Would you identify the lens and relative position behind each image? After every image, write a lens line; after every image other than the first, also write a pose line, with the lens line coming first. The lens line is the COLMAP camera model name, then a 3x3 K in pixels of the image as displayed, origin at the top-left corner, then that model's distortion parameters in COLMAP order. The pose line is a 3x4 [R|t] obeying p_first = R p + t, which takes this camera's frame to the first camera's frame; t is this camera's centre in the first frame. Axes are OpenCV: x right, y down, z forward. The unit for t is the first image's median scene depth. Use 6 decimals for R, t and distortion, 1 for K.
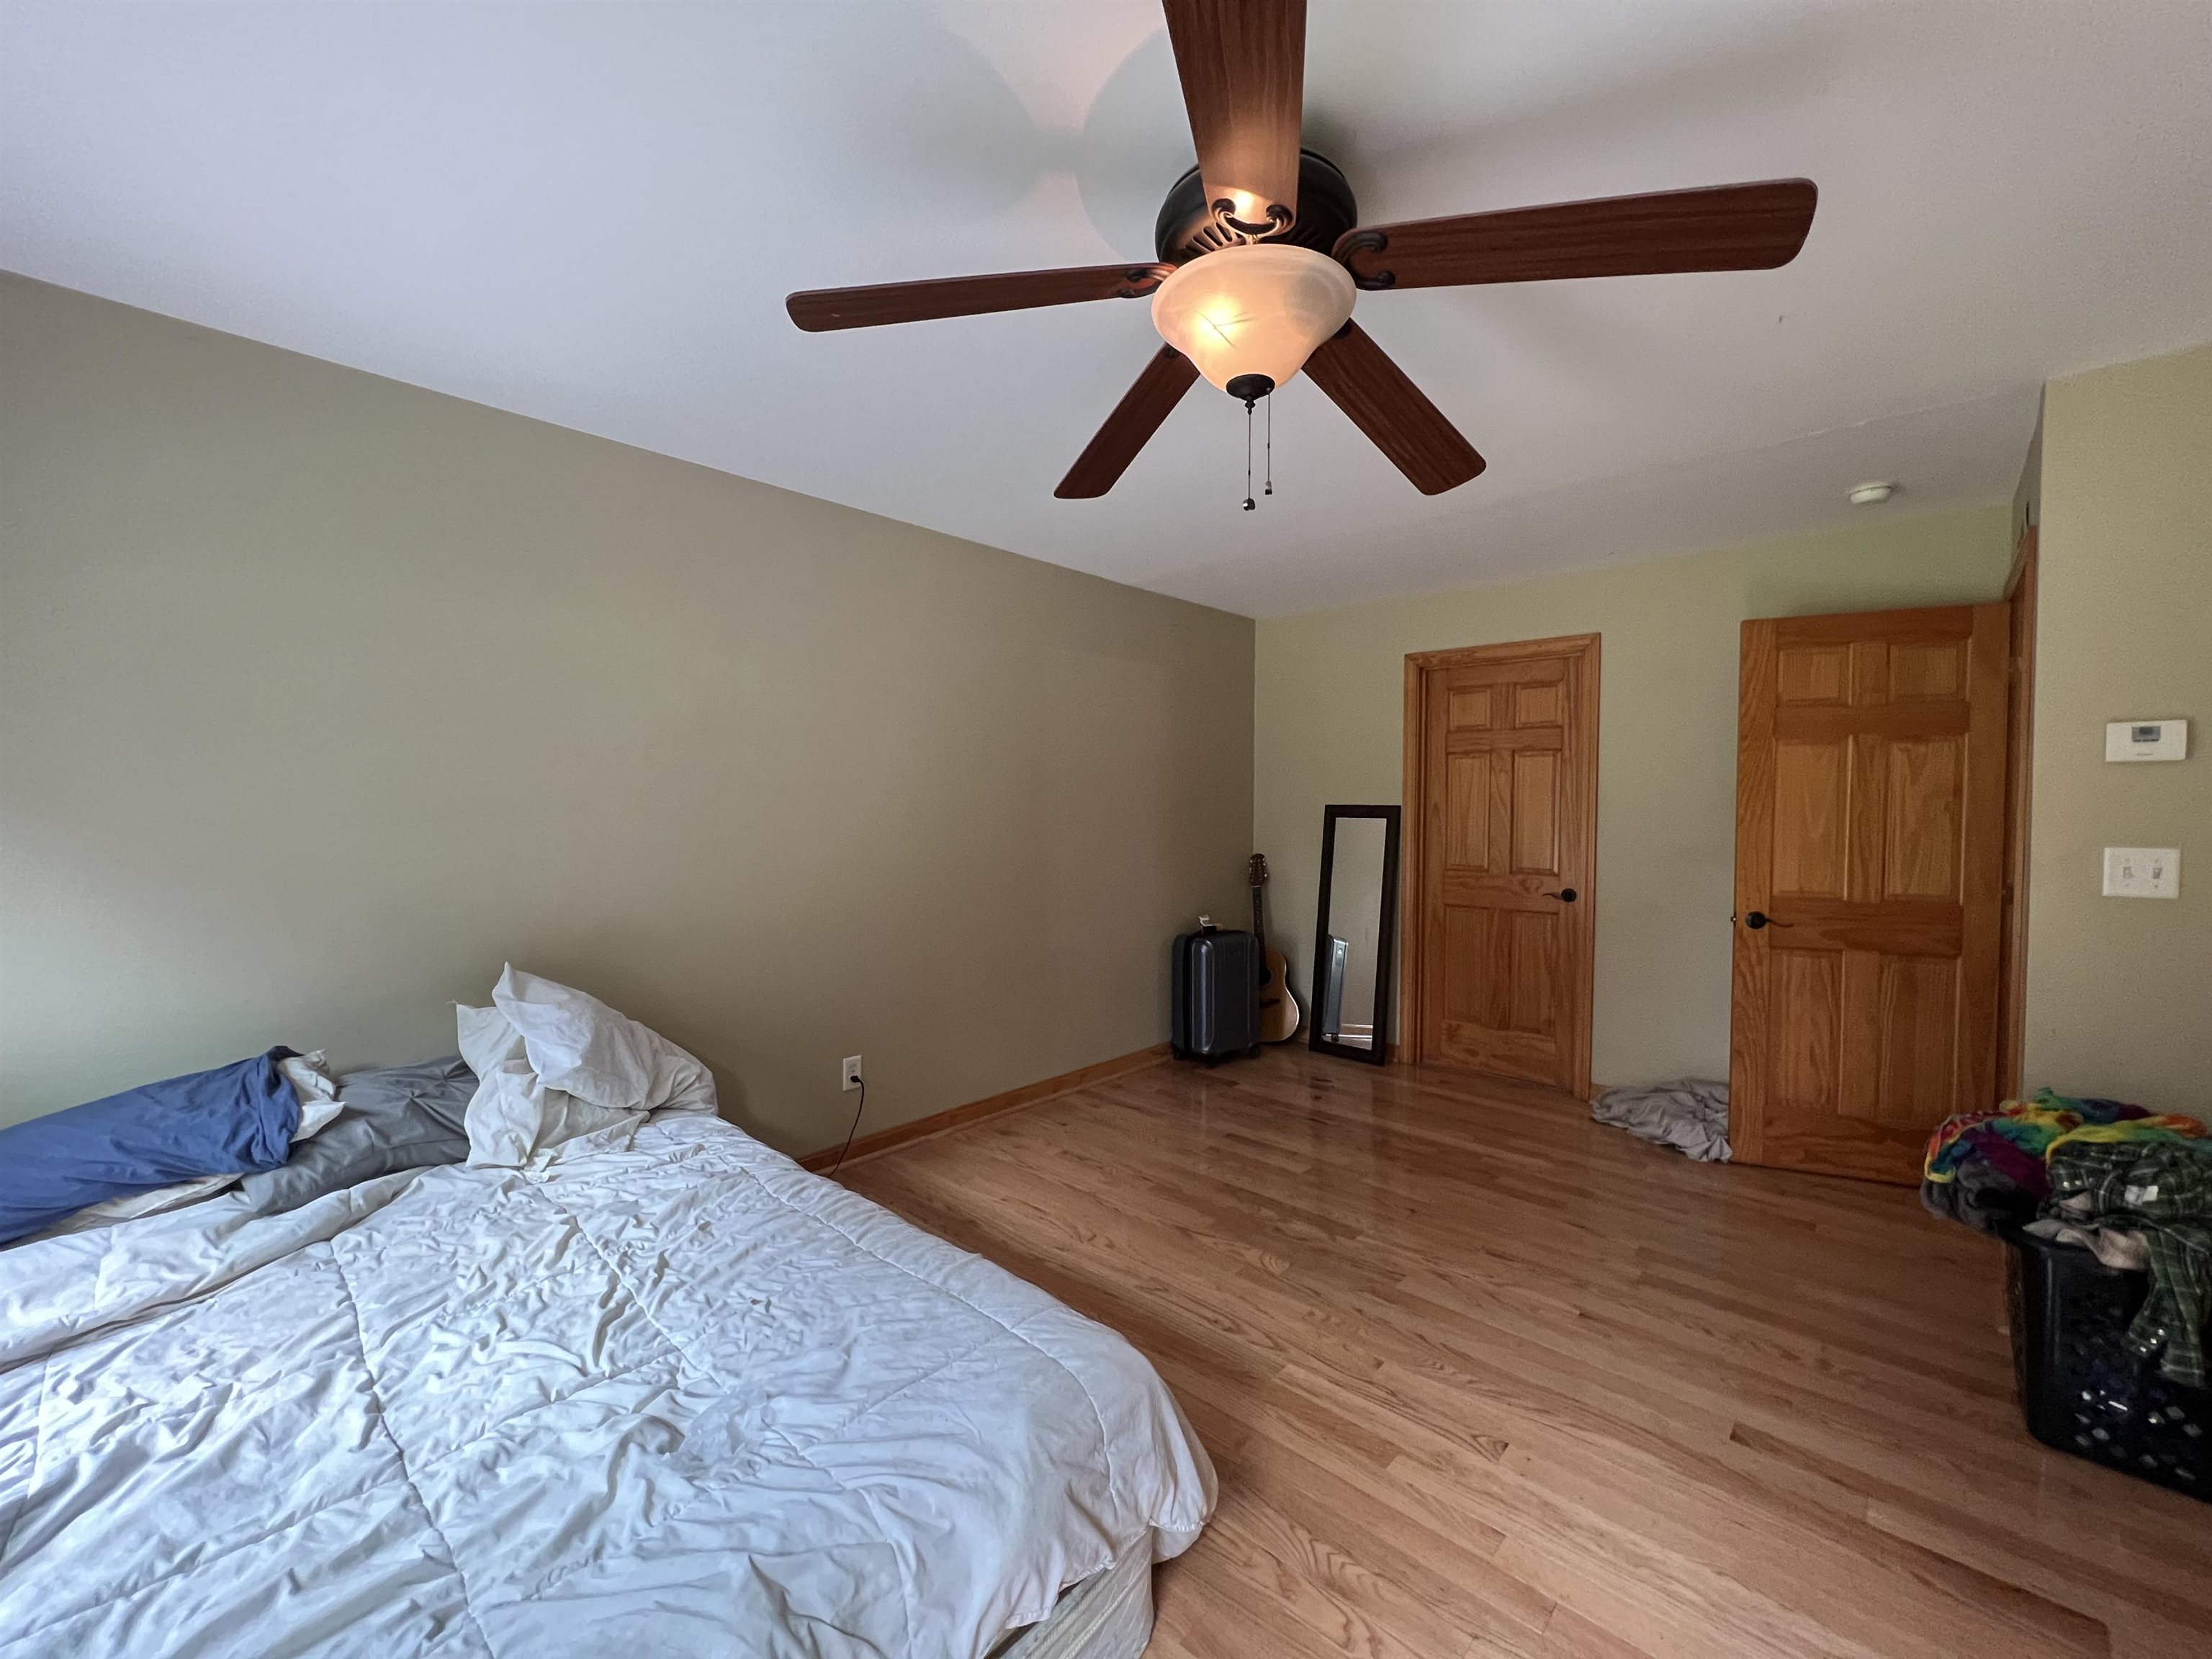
lens RADIAL K [[884.5, 0, 1110.0], [0, 884.5, 826.9], [0, 0, 1]] dist [0.000186, -0.000345]
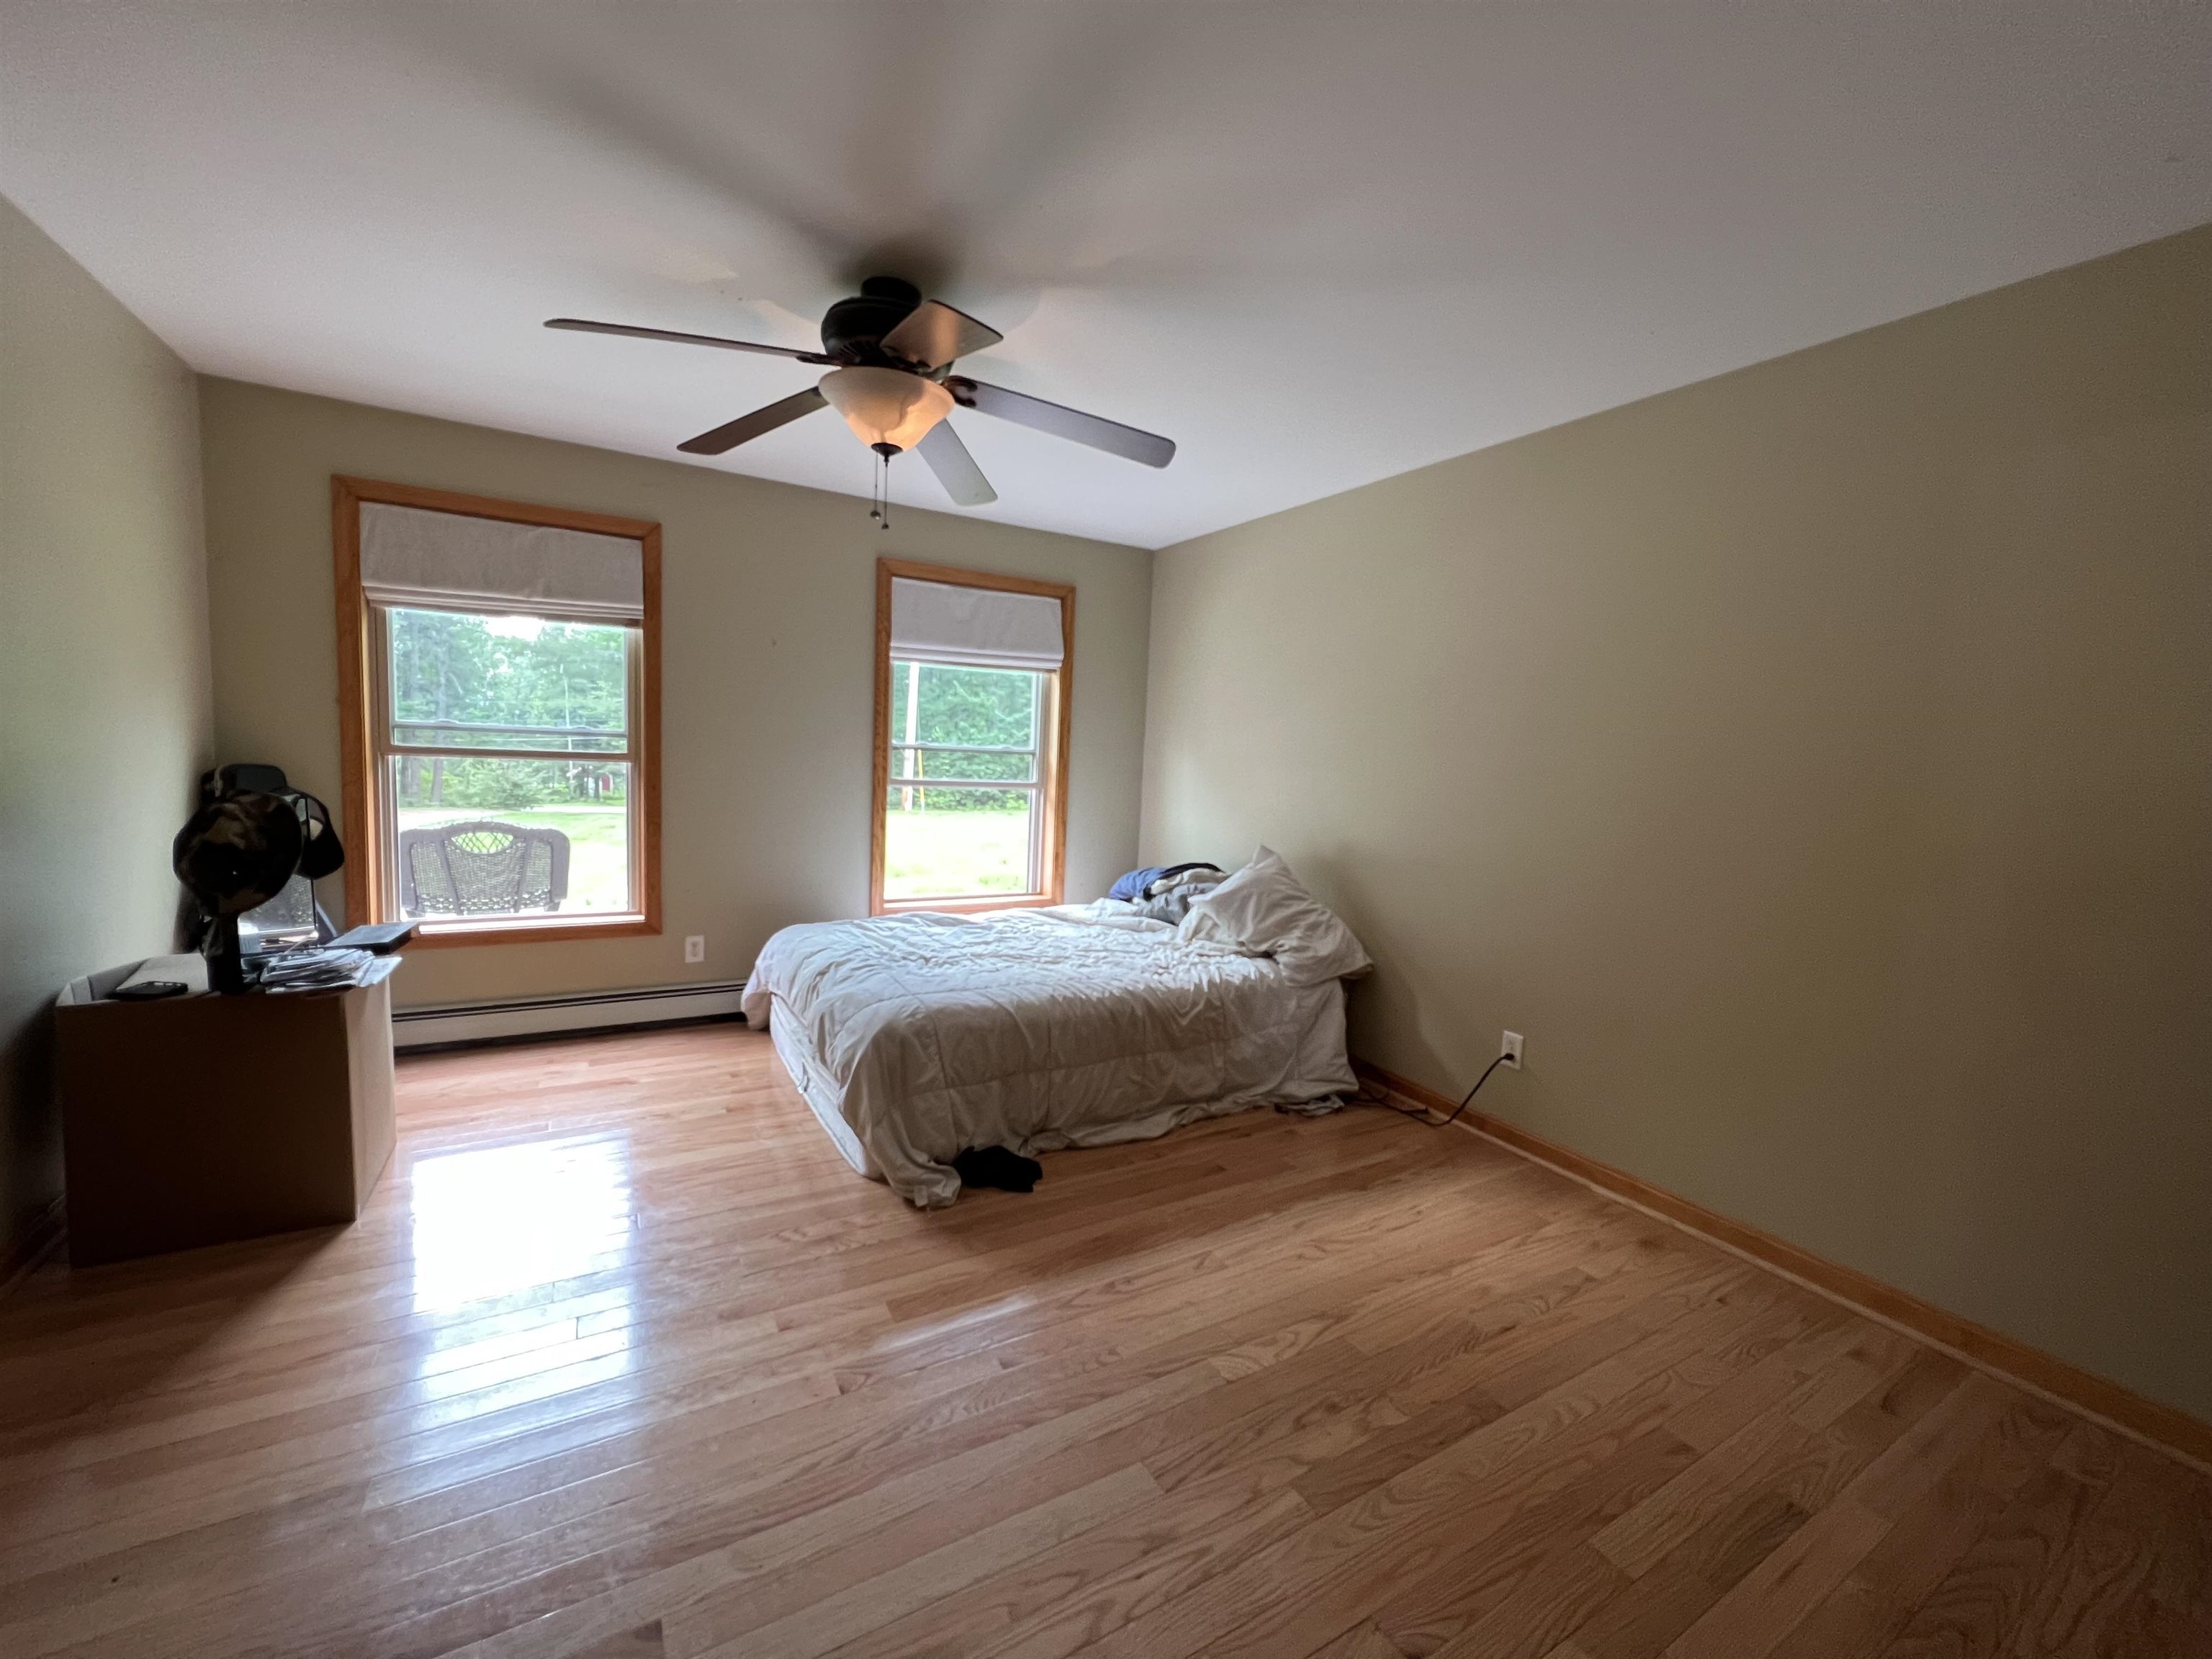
lens RADIAL K [[886.2, 0, 1109.3], [0, 886.2, 831.0], [0, 0, 1]] dist [0.000042, 0.000029]
pose [[-0.295082, 0.067749, -0.953067, 0.806217], [-0.072376, 0.993032, 0.092998, -0.005094], [0.952727, 0.096421, -0.288123, 0.976270]]
